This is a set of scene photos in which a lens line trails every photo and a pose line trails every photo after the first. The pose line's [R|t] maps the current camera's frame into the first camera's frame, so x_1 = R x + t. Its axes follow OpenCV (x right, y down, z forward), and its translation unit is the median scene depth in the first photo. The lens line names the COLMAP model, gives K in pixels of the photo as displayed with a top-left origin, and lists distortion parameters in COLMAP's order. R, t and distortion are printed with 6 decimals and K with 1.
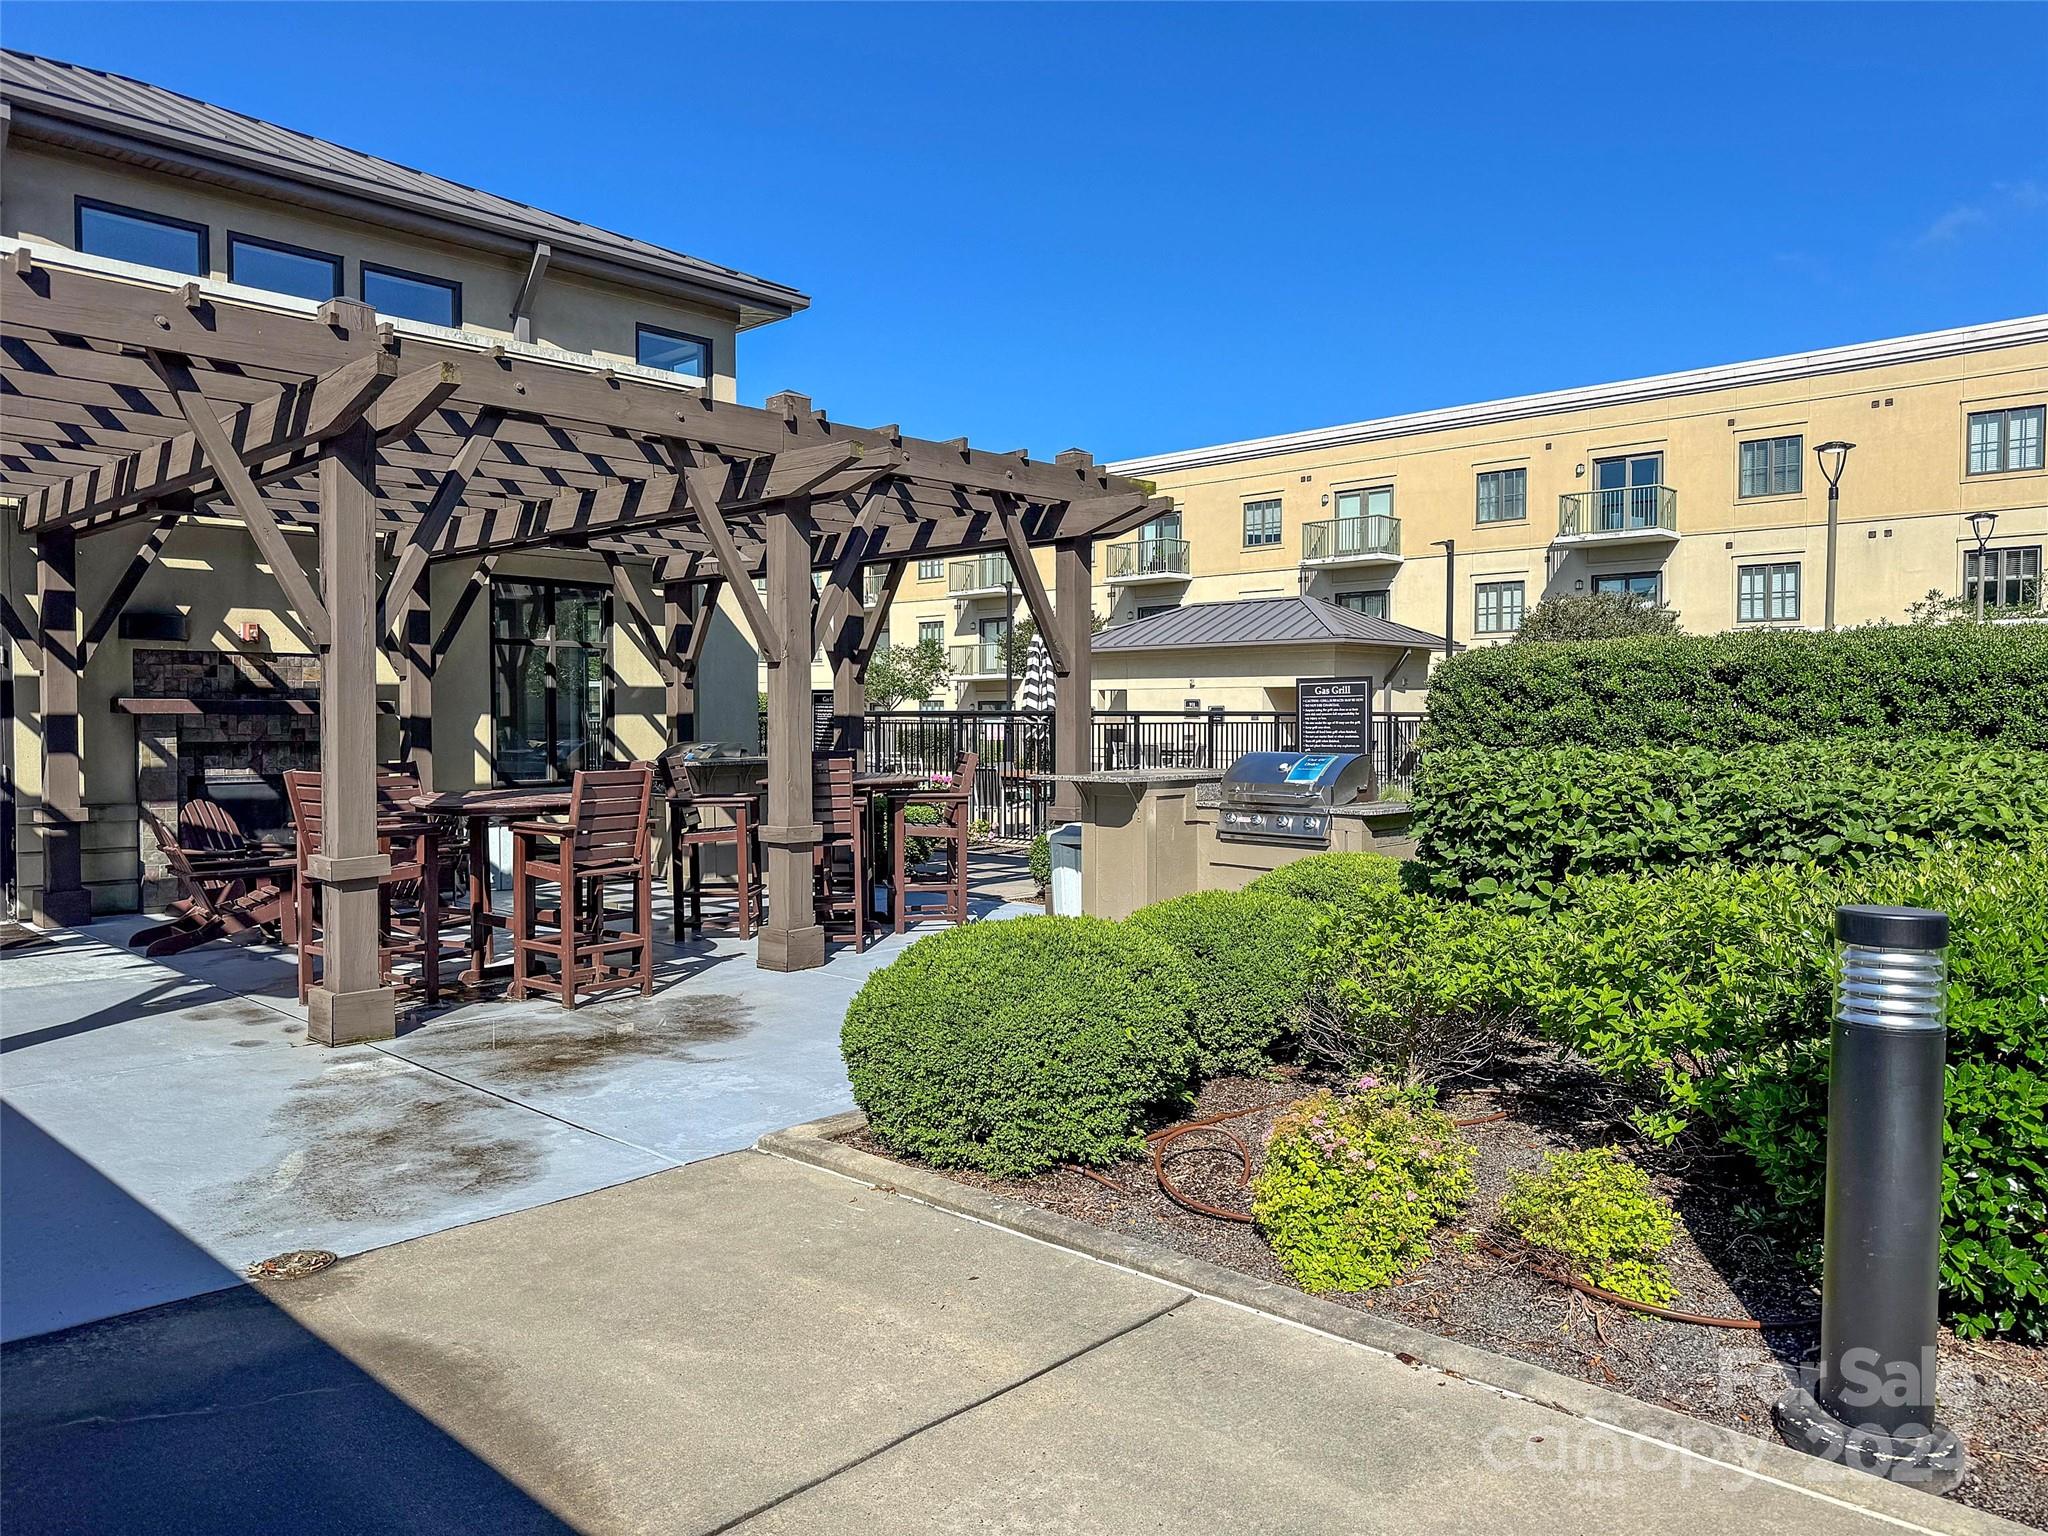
lens RADIAL K [[1463.0, 0, 1024.7], [0, 1463.0, 767.9], [0, 0, 1]] dist [0.003351, -0.002360]
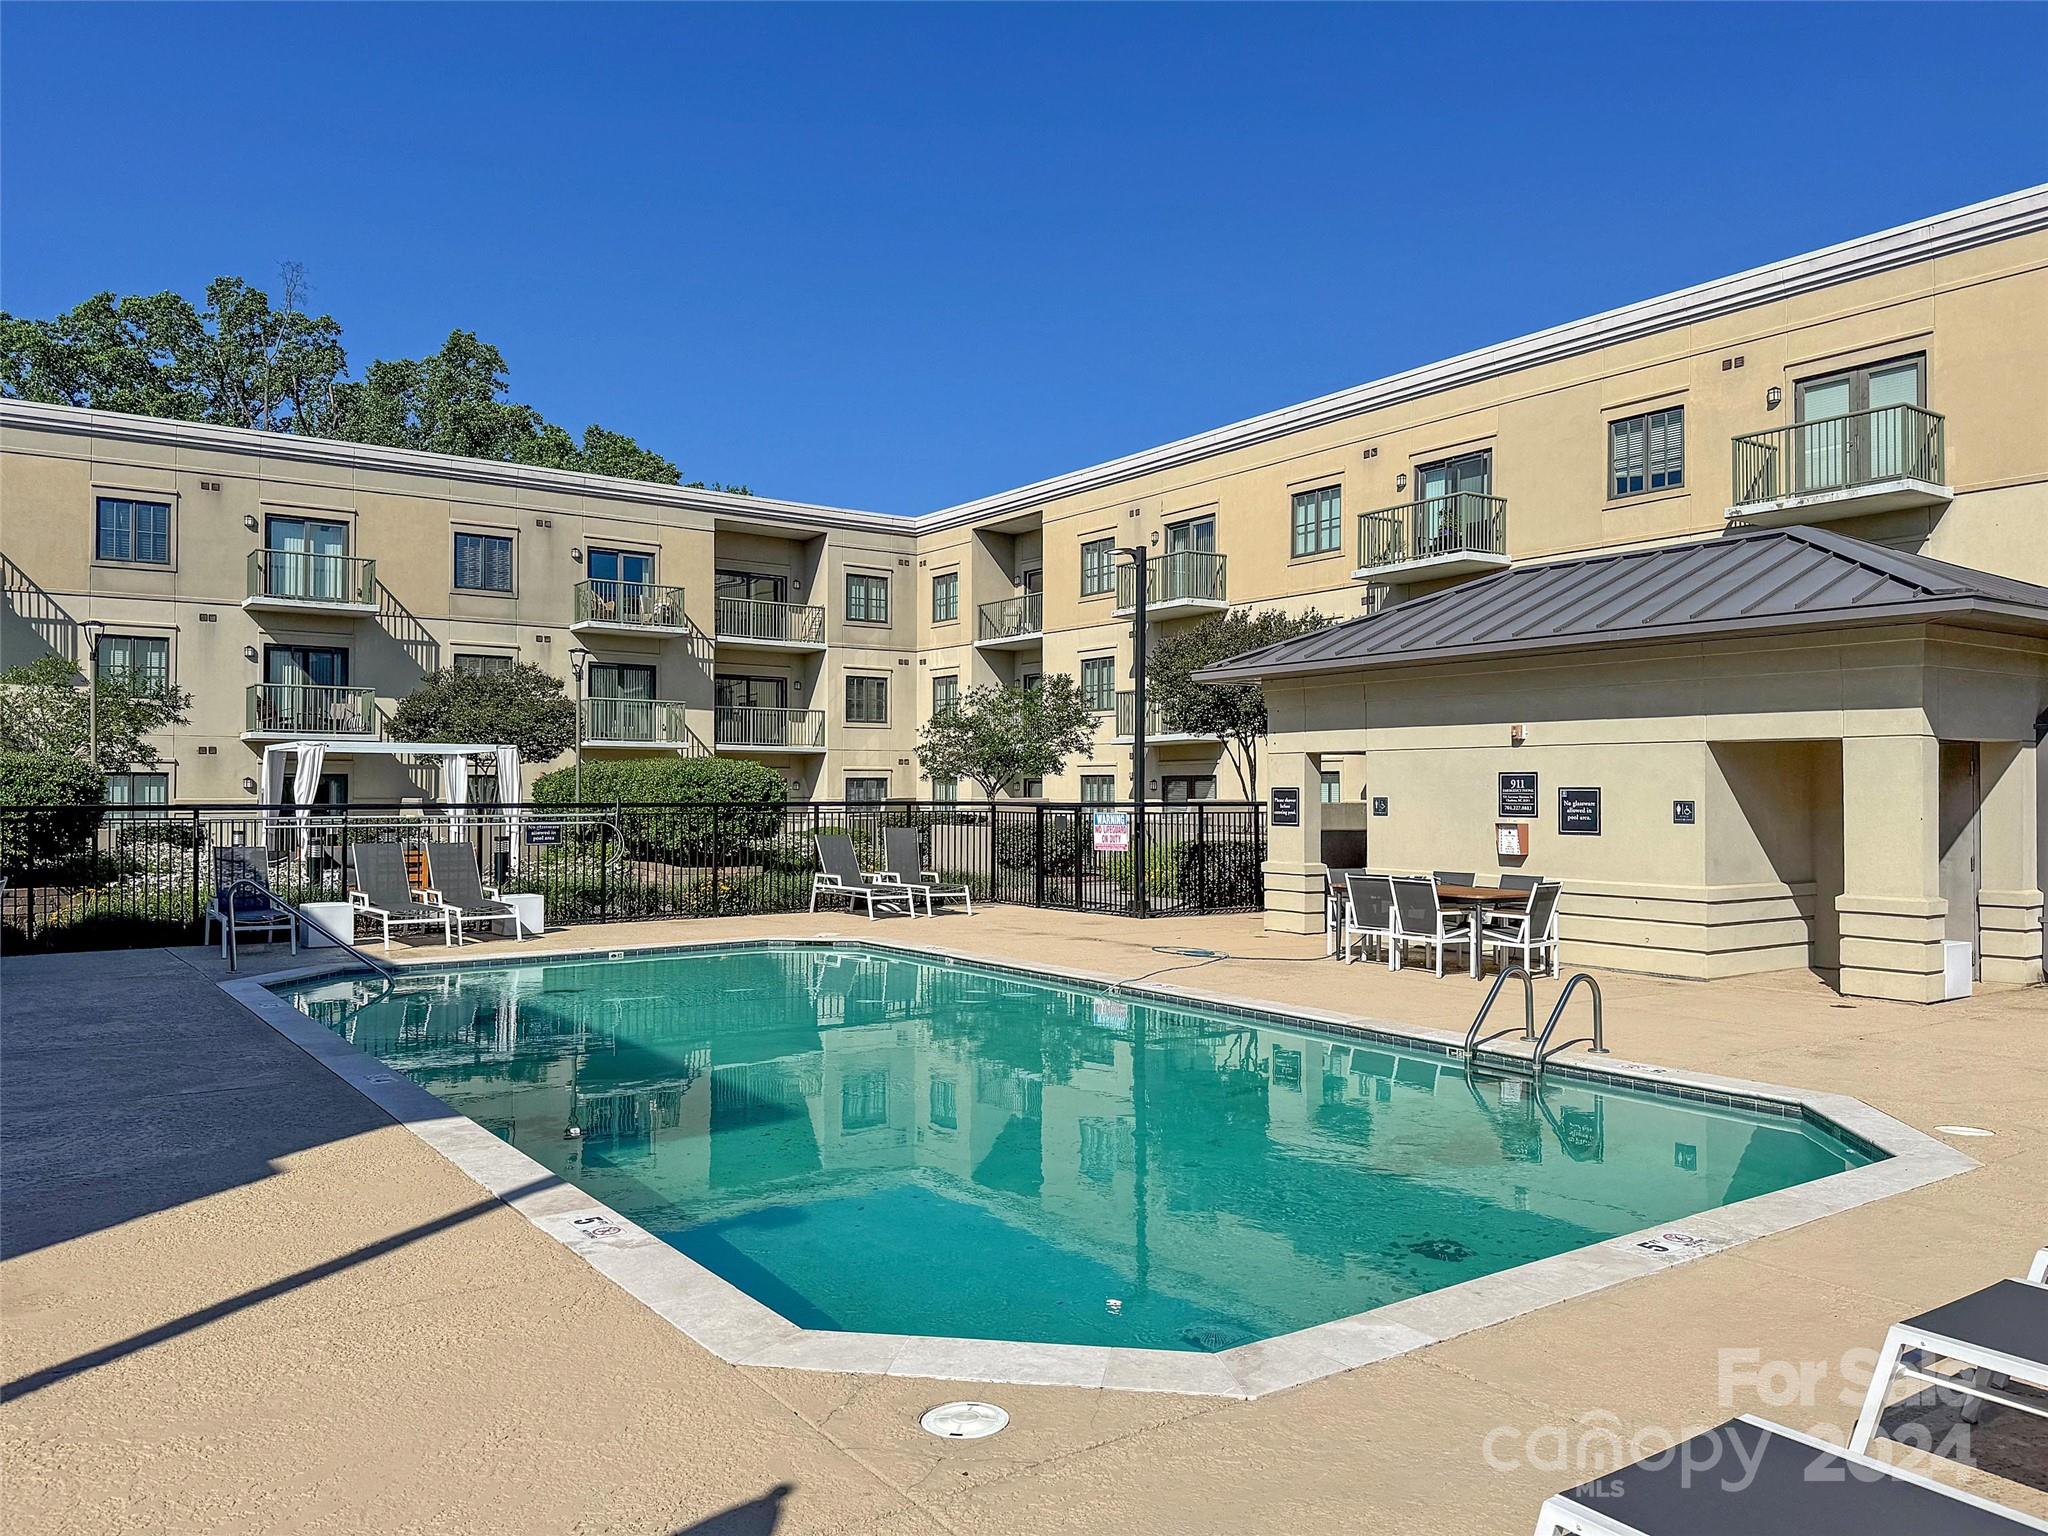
lens RADIAL K [[1463.0, 0, 1020.6], [0, 1463.0, 777.1], [0, 0, 1]] dist [0.003351, -0.002360]
pose [[0.978424, -0.003652, -0.206575, 0.047467], [-0.005912, 0.998939, -0.045664, -0.020047], [0.206523, 0.045900, 0.977365, 0.430645]]
